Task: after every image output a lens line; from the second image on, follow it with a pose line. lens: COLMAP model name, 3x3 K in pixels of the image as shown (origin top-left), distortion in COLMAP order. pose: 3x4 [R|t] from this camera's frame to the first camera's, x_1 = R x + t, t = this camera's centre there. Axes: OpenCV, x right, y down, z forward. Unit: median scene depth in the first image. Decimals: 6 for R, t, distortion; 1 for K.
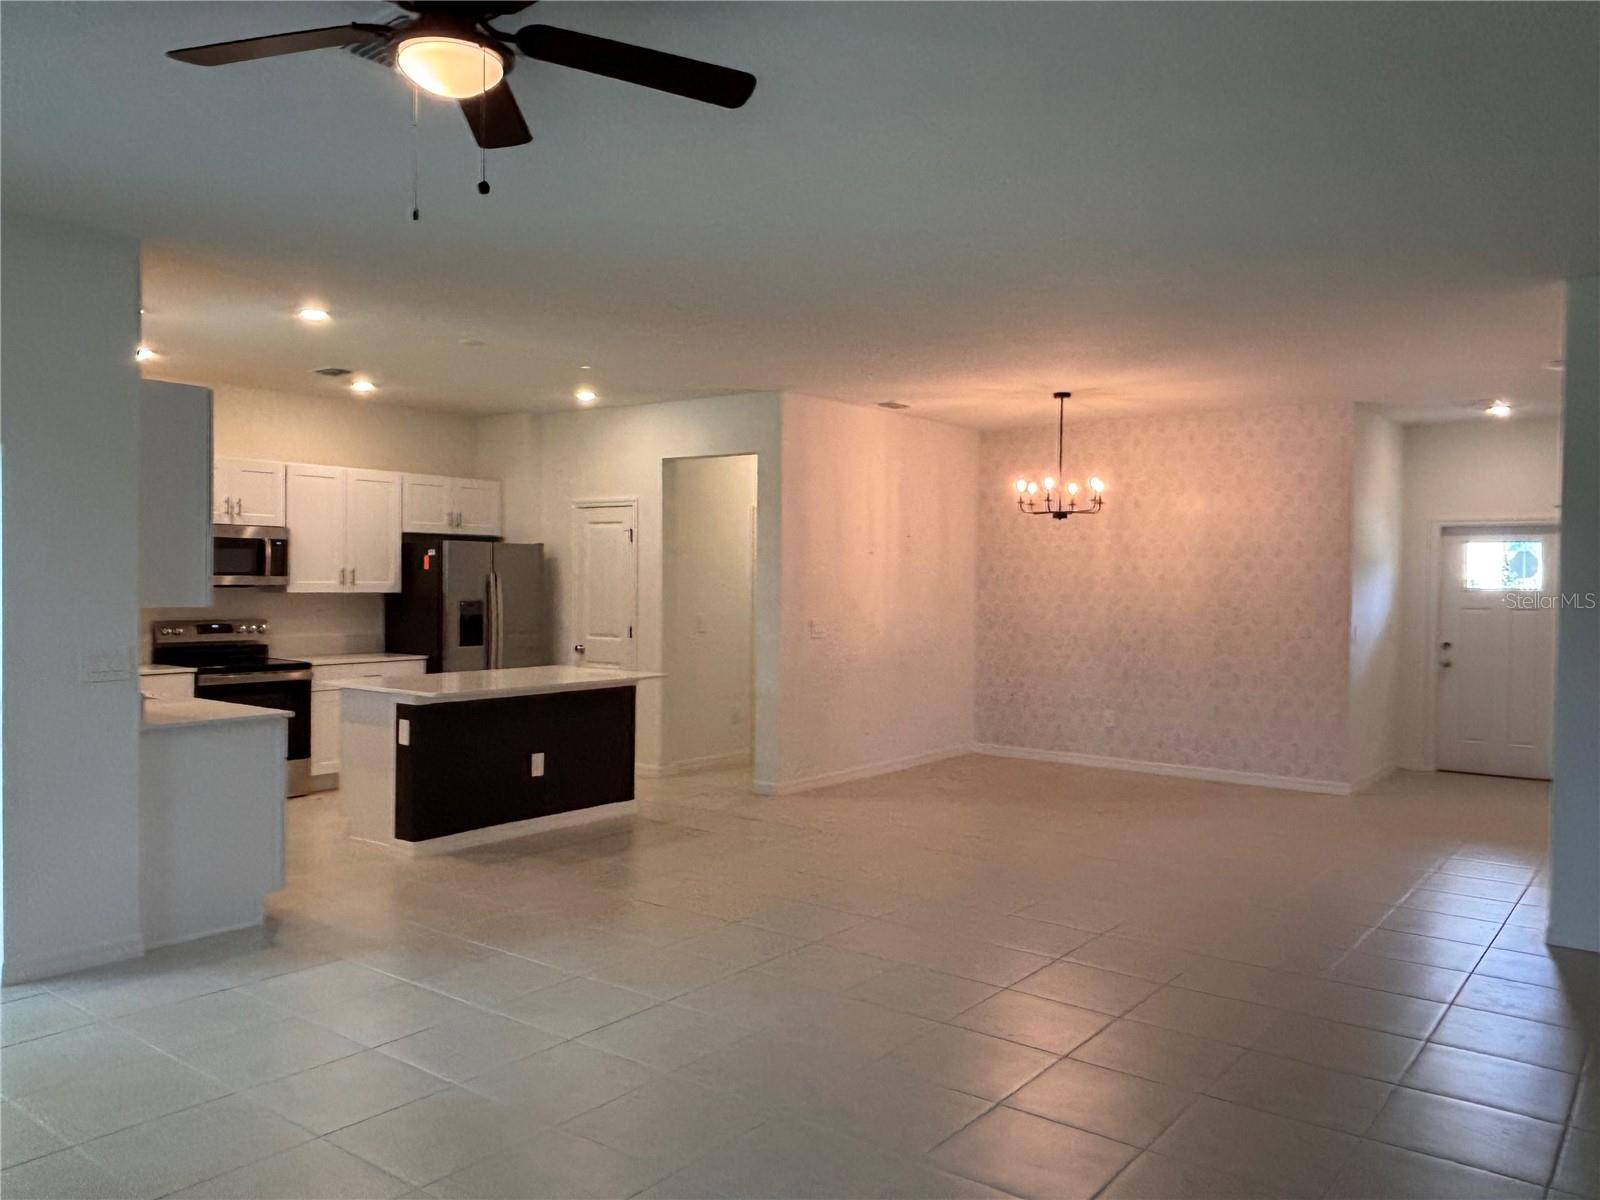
lens RADIAL K [[1191.9, 0, 796.6], [0, 1191.9, 598.7], [0, 0, 1]] dist [0.013522, -0.005619]
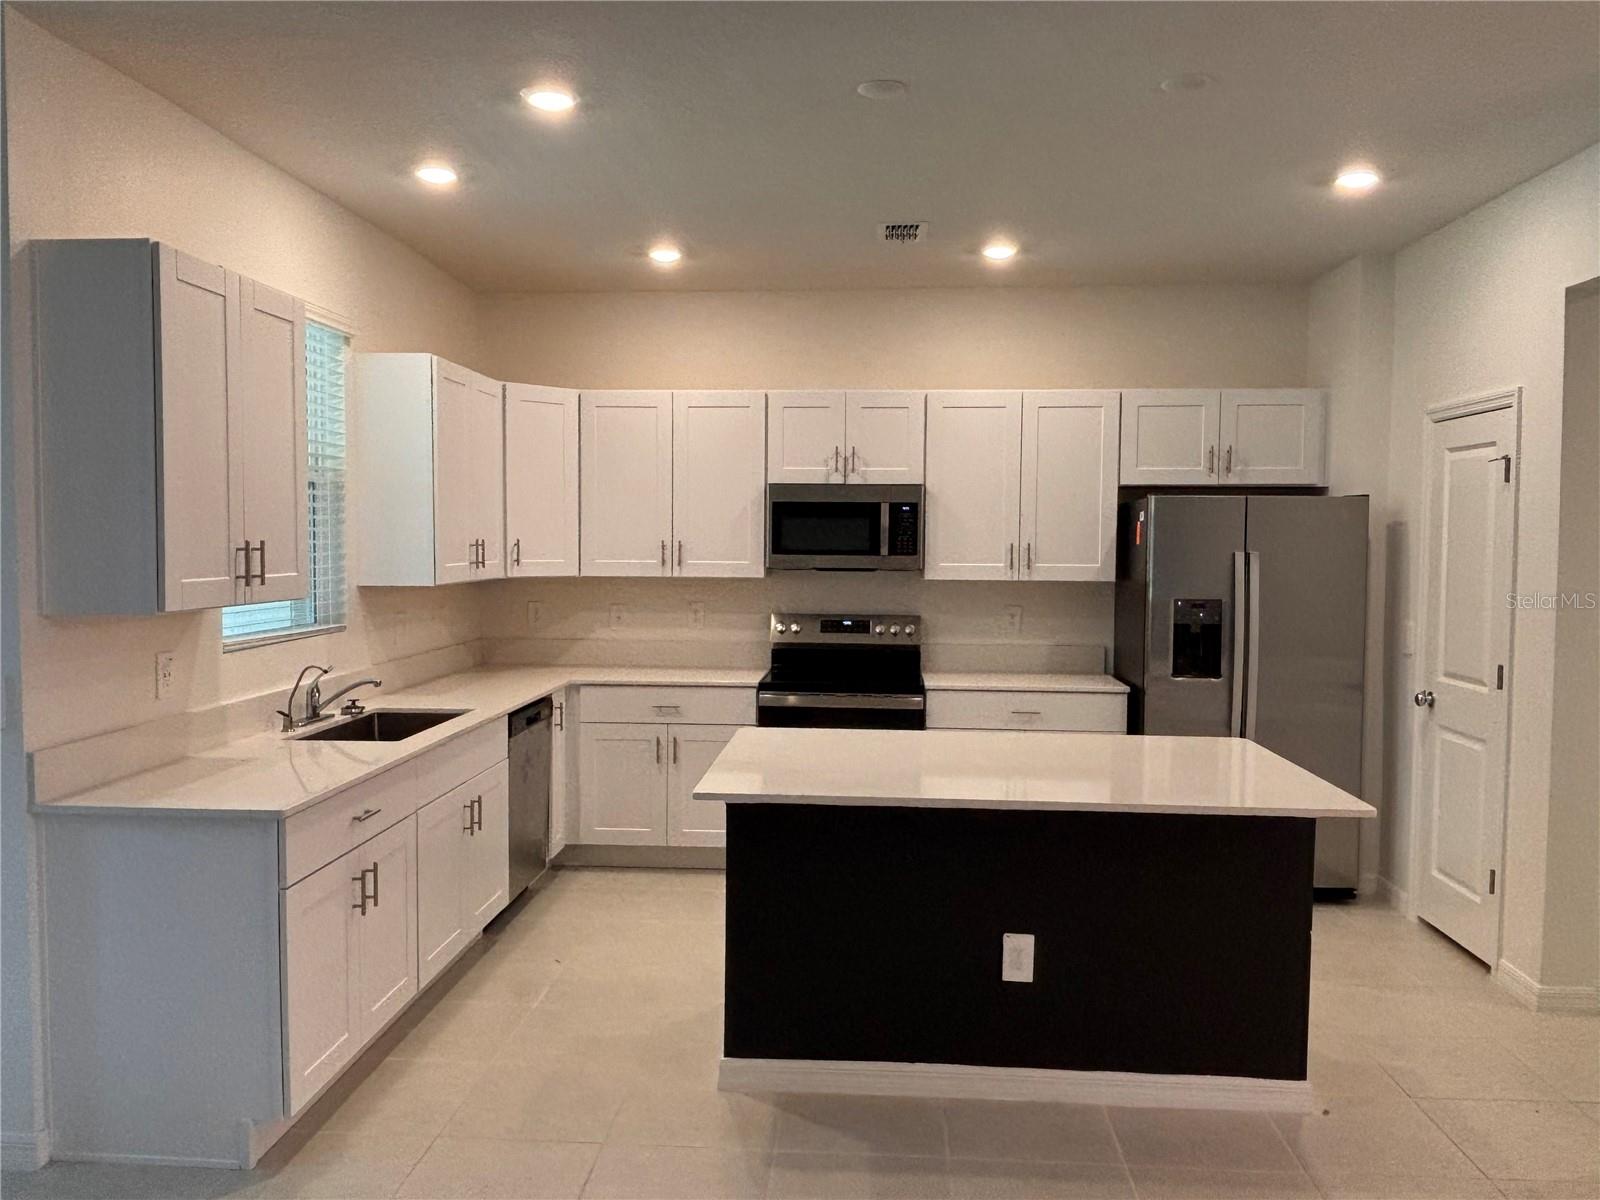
lens RADIAL K [[1191.9, 0, 798.9], [0, 1191.9, 598.9], [0, 0, 1]] dist [0.013522, -0.005619]
pose [[0.553863, 0.035397, -0.831855, 0.101277], [-0.013918, 0.999350, 0.033257, -0.015087], [0.832492, -0.006842, 0.553995, 0.531278]]
